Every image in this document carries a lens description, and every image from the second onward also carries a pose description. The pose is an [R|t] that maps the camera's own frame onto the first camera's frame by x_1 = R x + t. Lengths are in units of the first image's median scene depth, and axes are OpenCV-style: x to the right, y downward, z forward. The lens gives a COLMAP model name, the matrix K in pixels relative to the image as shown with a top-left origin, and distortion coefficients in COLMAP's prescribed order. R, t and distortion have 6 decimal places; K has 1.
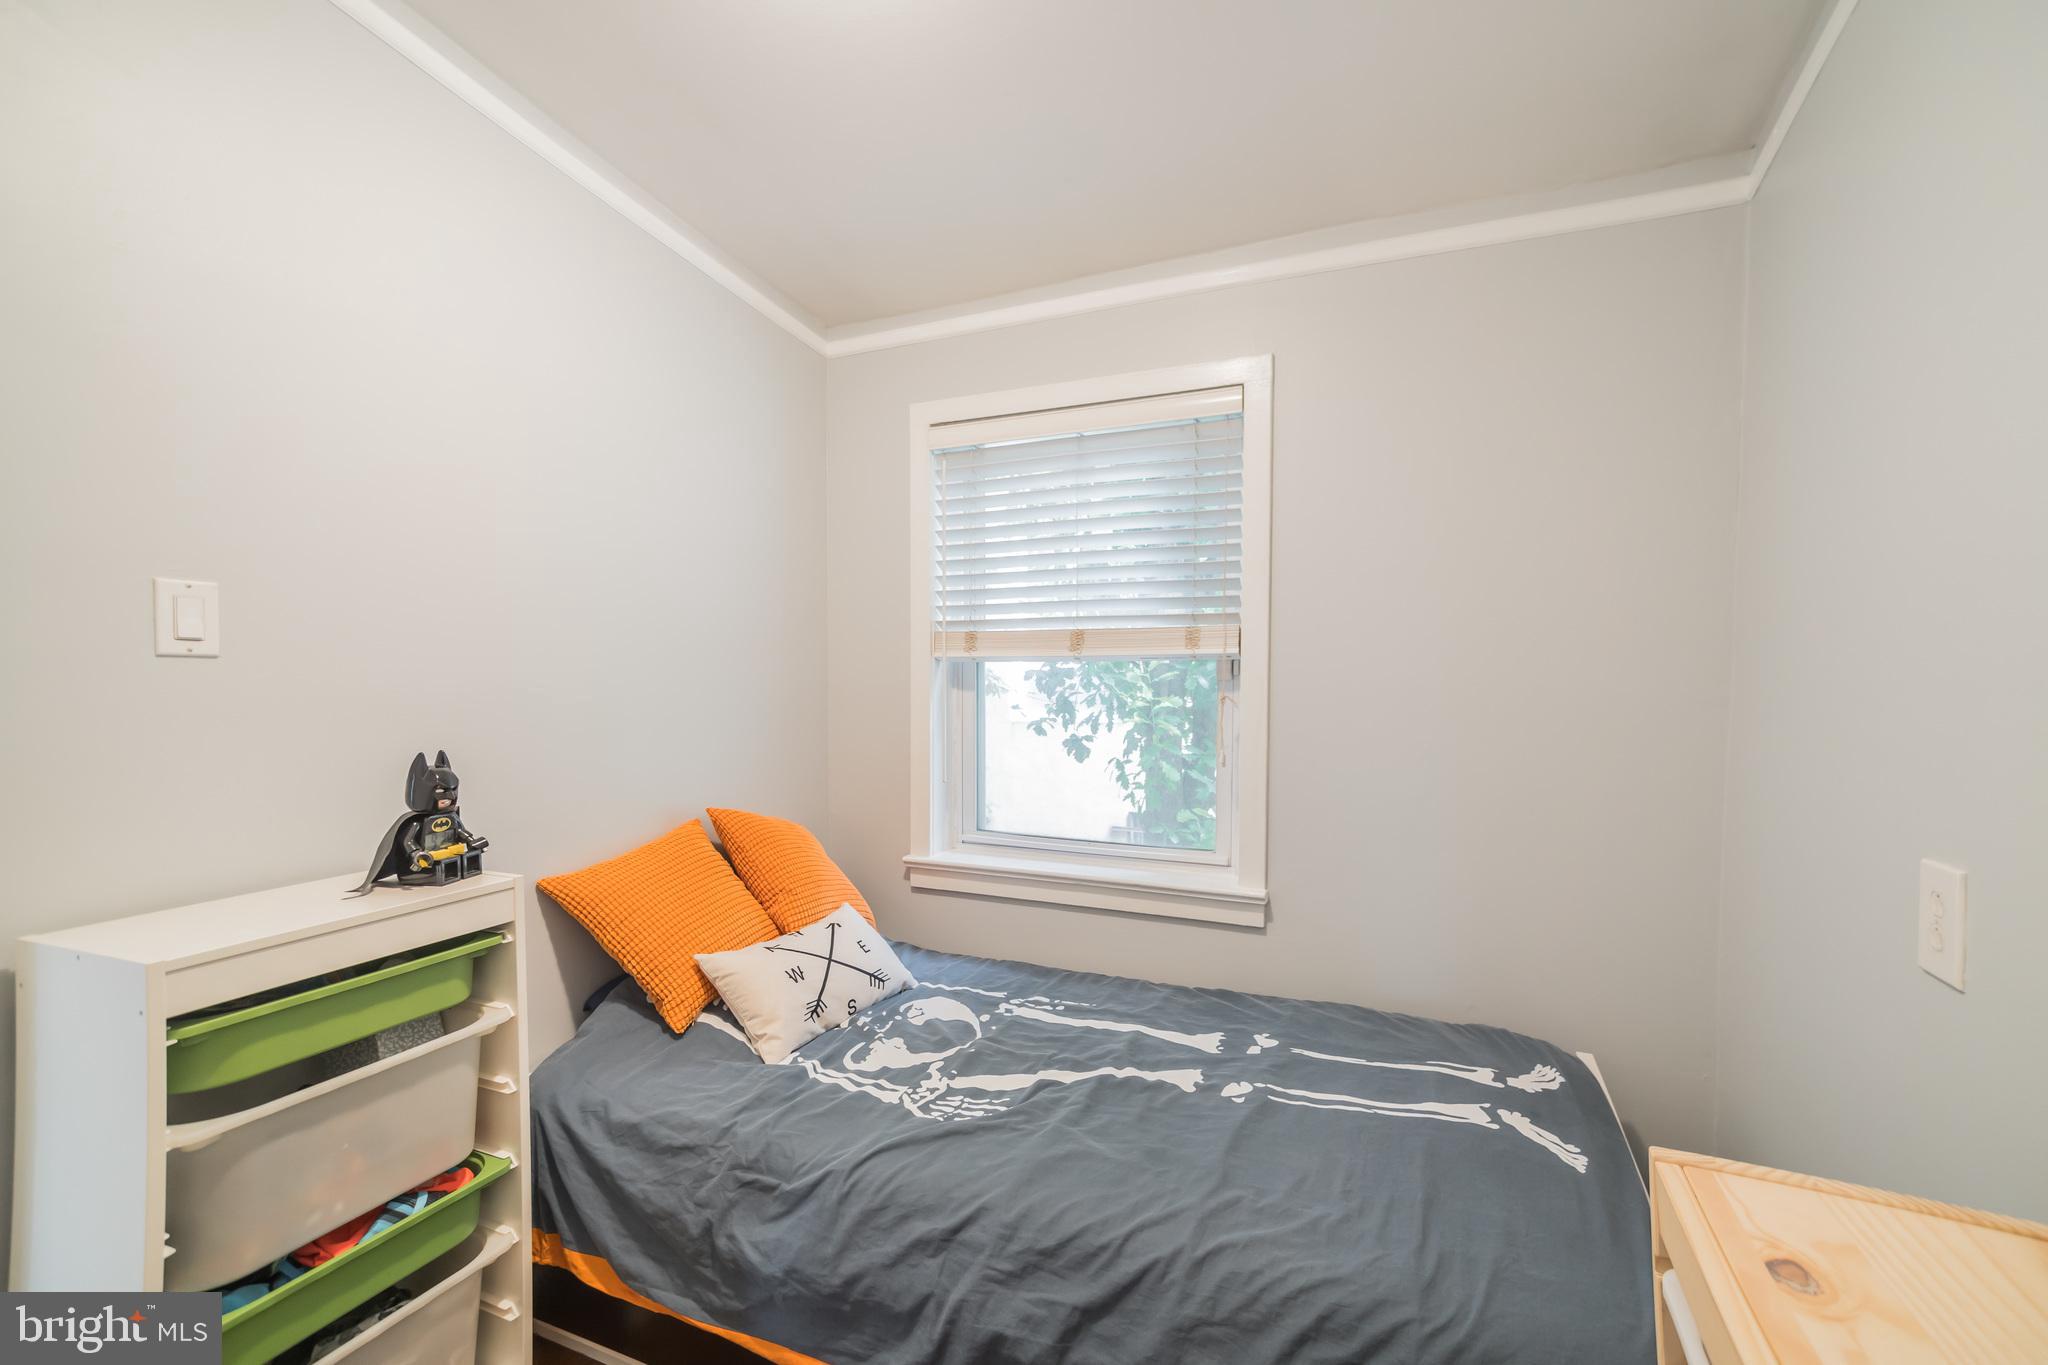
lens RADIAL K [[836.7, 0, 1029.4], [0, 836.7, 674.5], [0, 0, 1]] dist [0.010870, 0.000124]
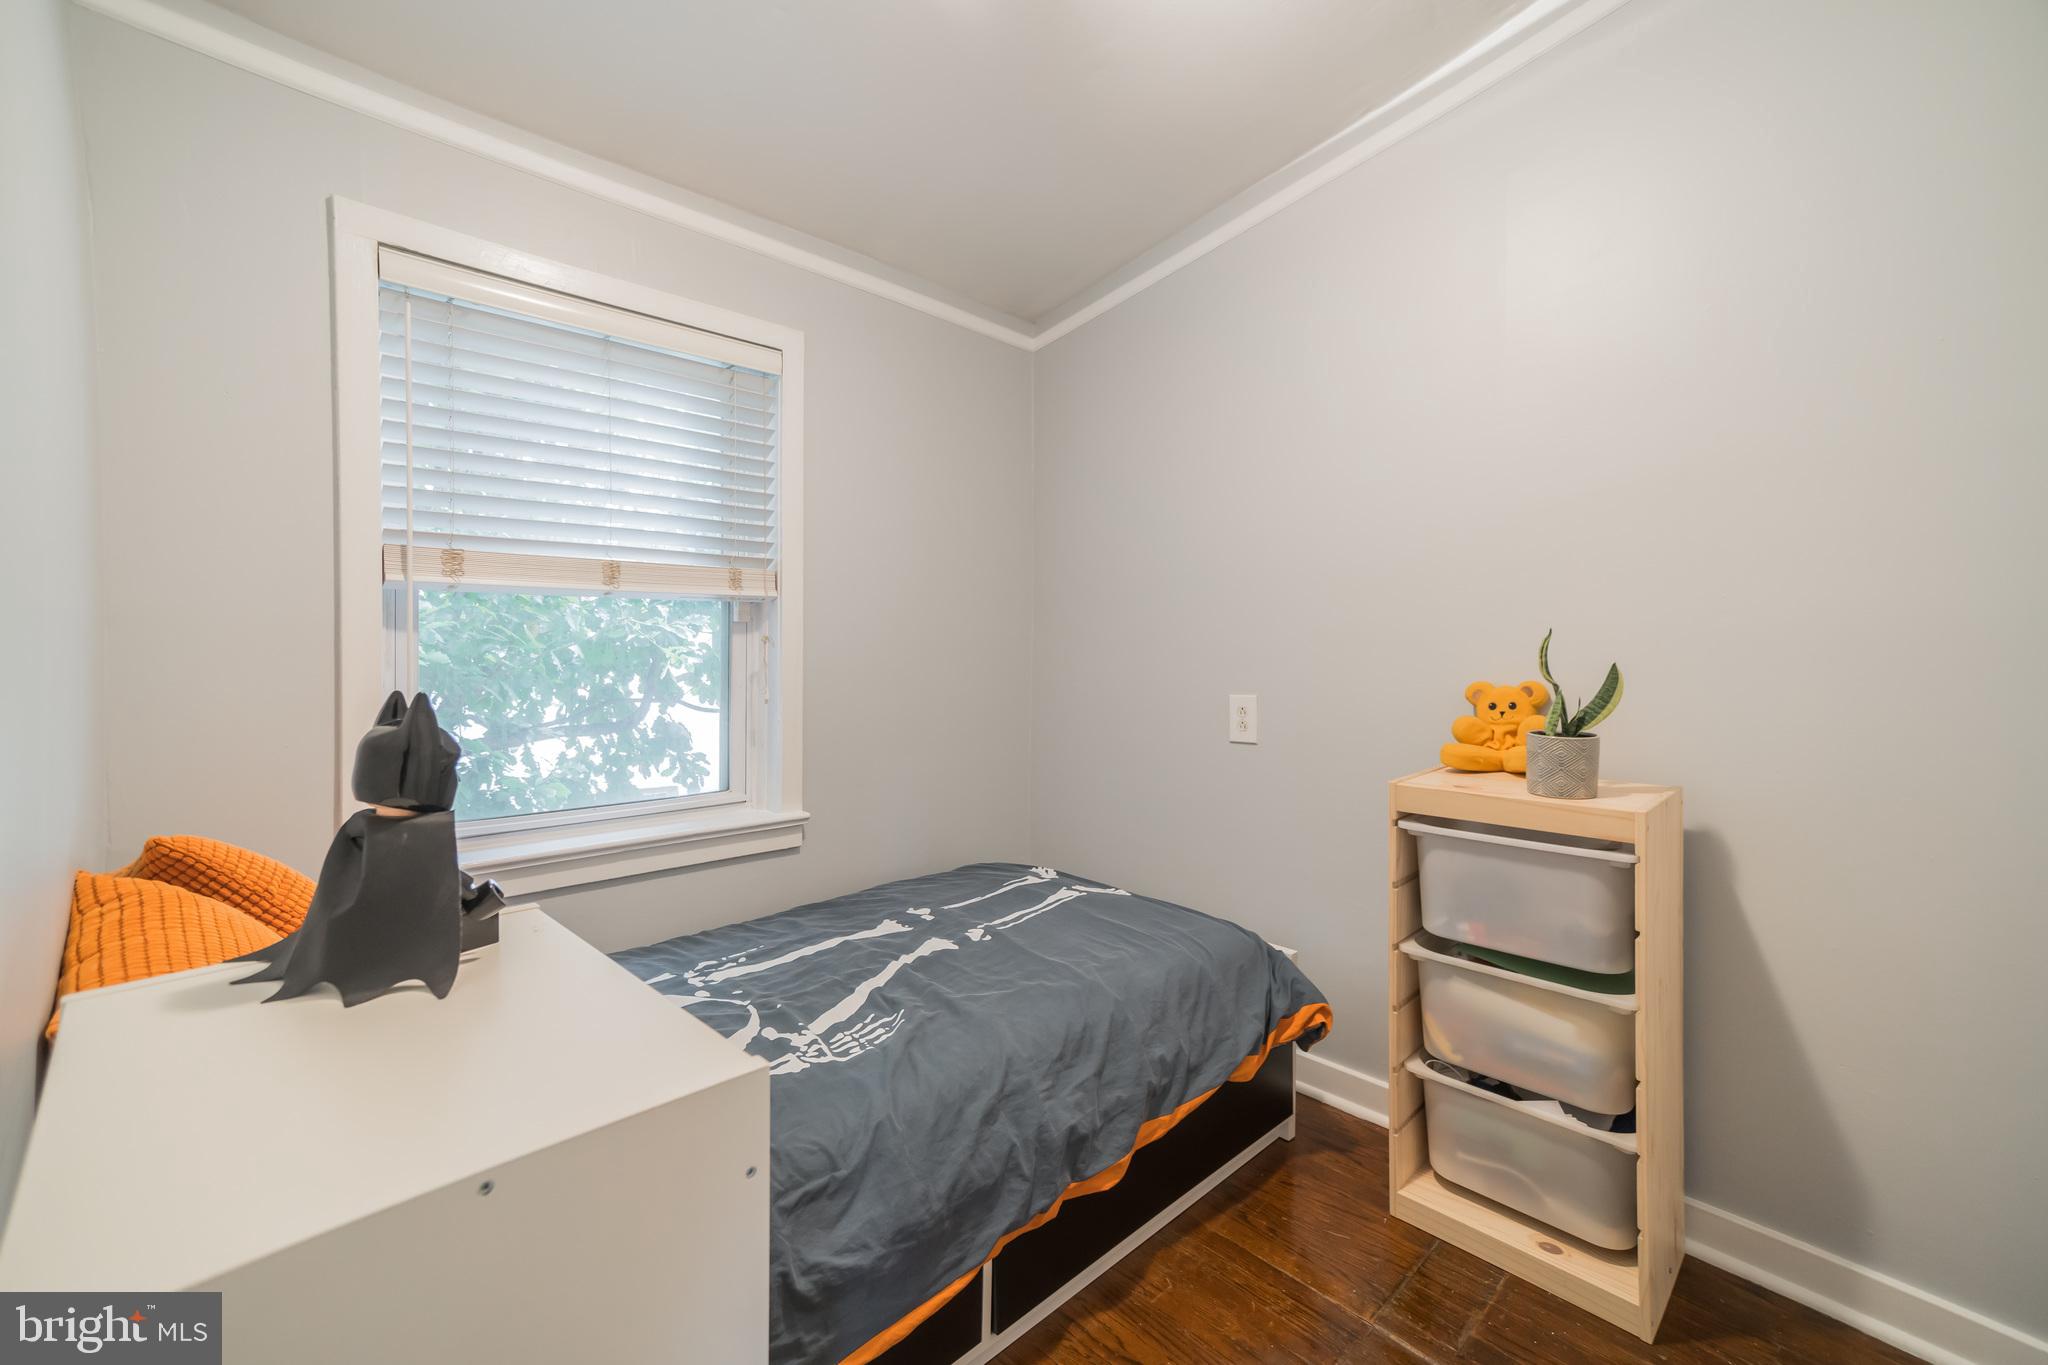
lens RADIAL K [[874.2, 0, 967.0], [0, 874.2, 635.2], [0, 0, 1]] dist [-0.026134, 0.031522]
pose [[0.411730, 0.015086, 0.911181, -0.875414], [0.001763, 0.999848, -0.017350, 0.056917], [-0.911304, 0.008750, 0.411640, 0.417401]]
